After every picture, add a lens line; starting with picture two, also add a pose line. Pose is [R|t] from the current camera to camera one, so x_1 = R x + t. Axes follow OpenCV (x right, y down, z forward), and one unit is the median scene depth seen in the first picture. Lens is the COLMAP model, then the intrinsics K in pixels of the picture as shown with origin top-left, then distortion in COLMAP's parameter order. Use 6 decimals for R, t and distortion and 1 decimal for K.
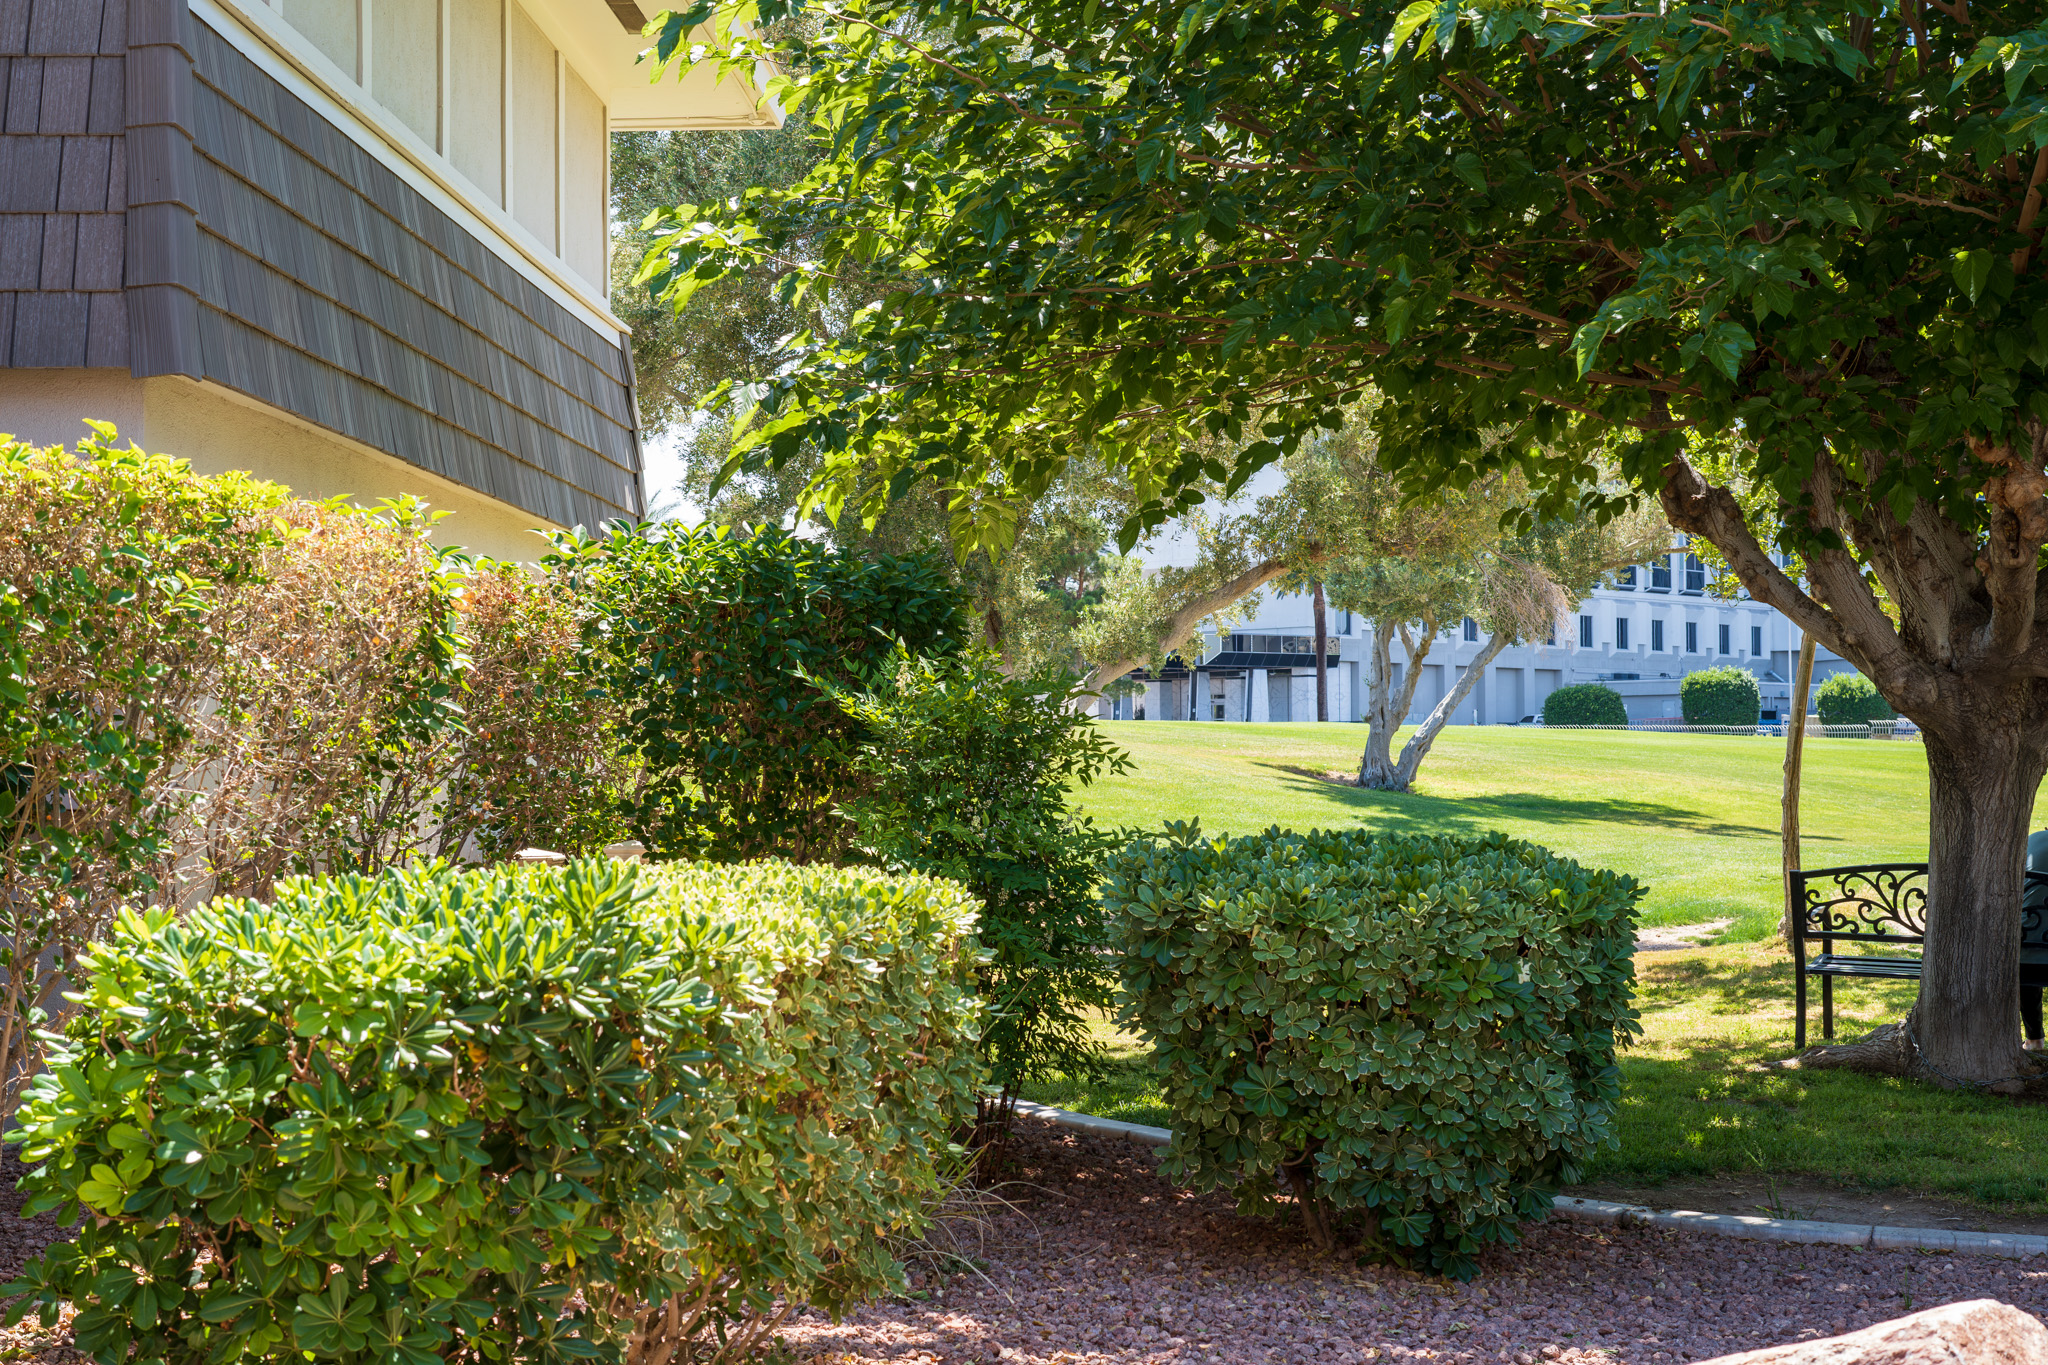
lens RADIAL K [[3036.1, 0, 1024.0], [0, 3036.1, 682.5], [0, 0, 1]] dist [0.018429, -0.023081]
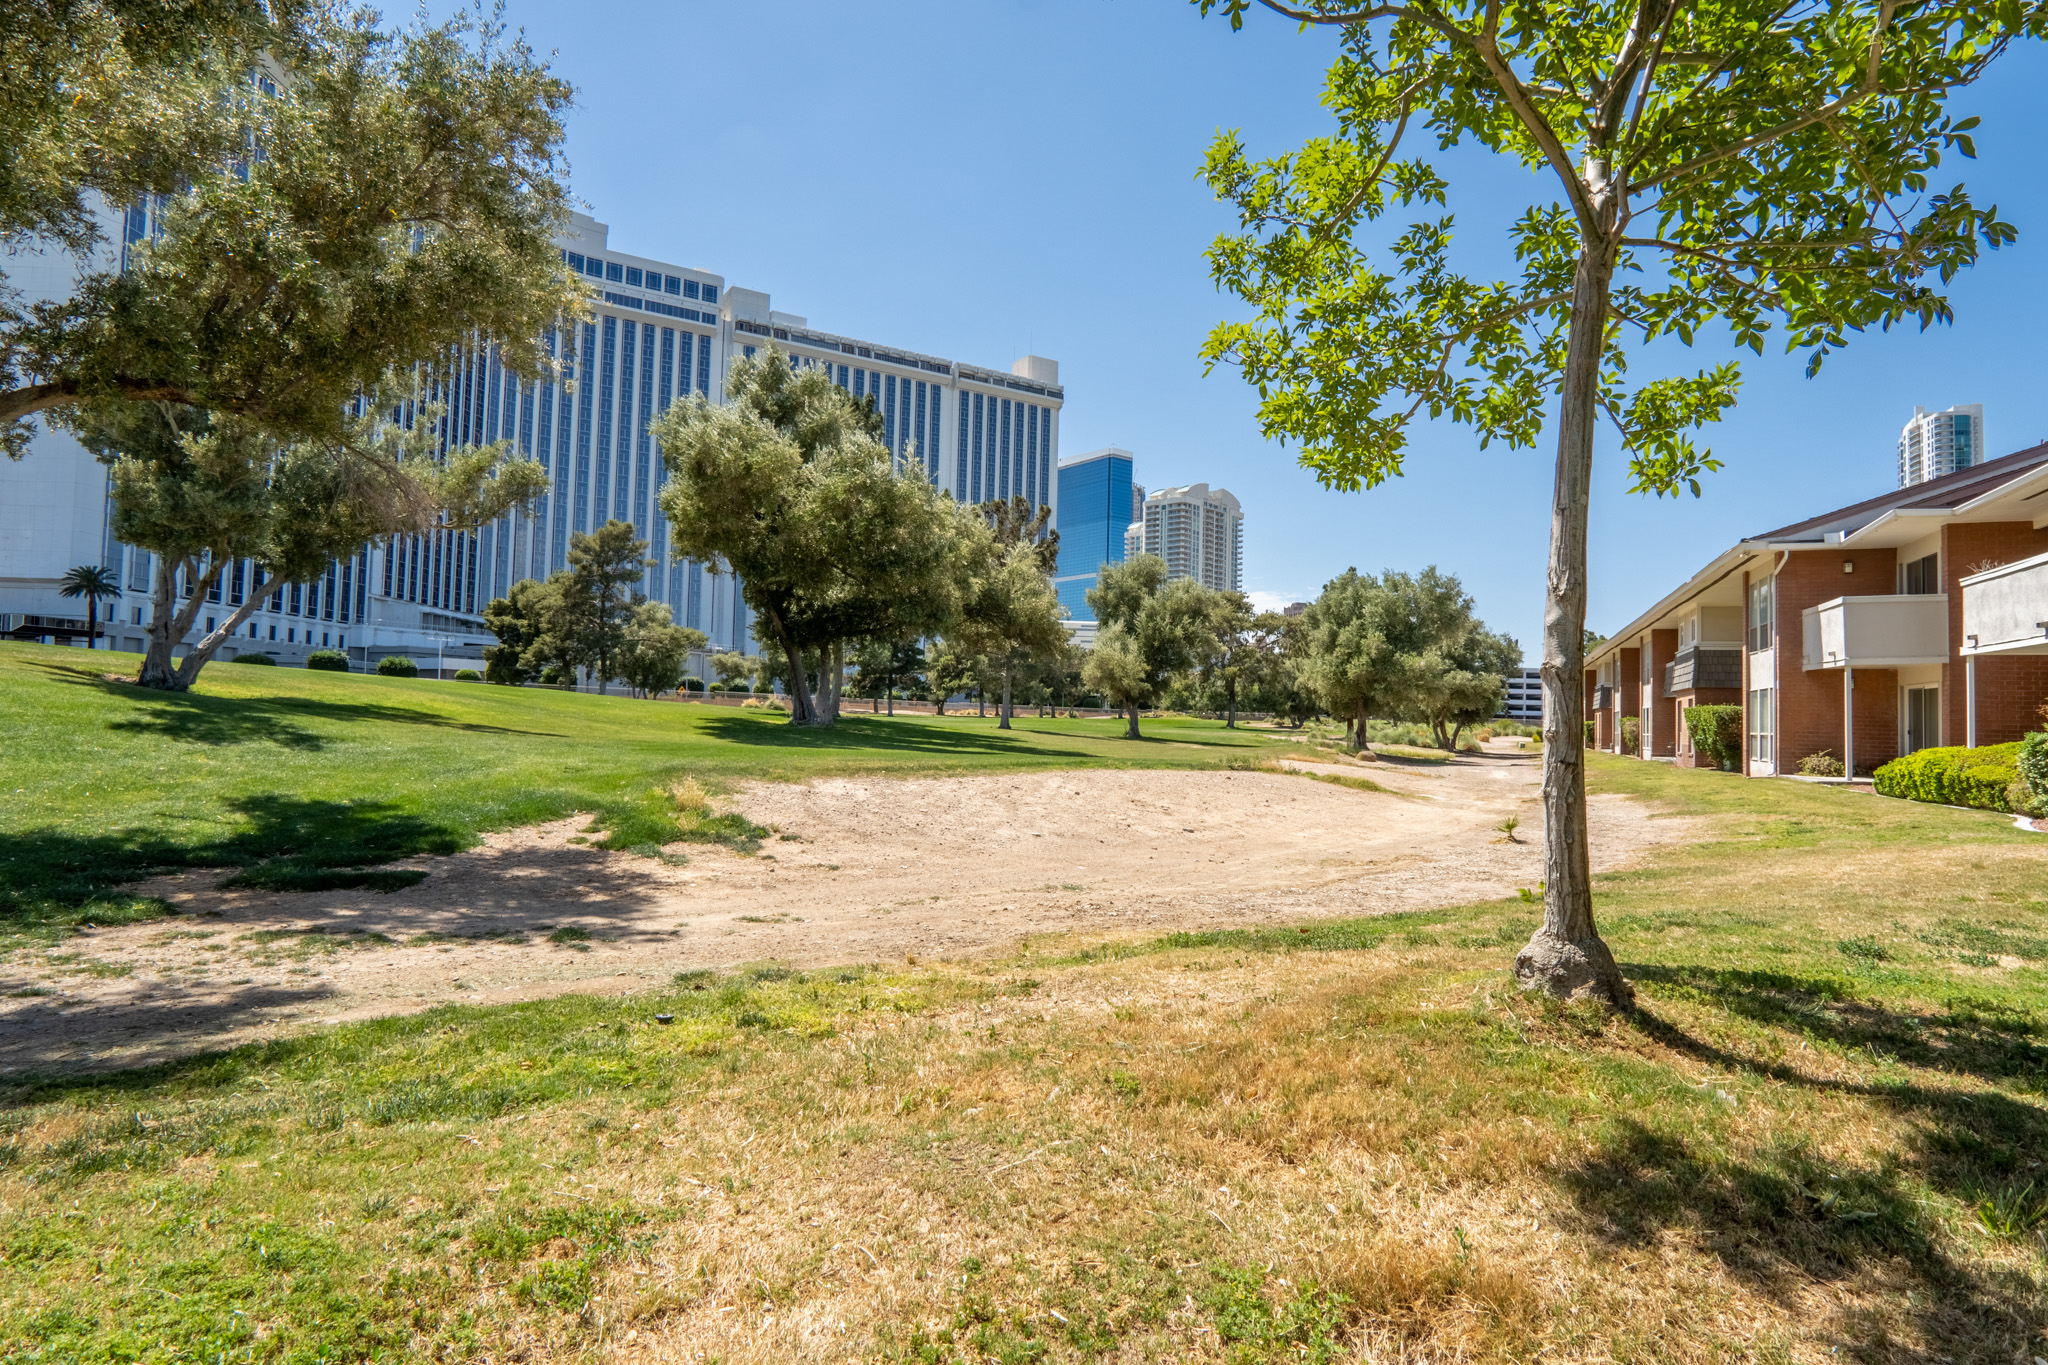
lens RADIAL K [[1125.5, 0, 1024.0], [0, 1125.5, 682.5], [0, 0, 1]] dist [-0.020253, 0.000994]
pose [[0.696877, 0.045378, 0.715753, 0.015737], [-0.049501, 0.998660, -0.015119, 0.008791], [-0.715480, -0.024895, 0.698190, 0.176115]]
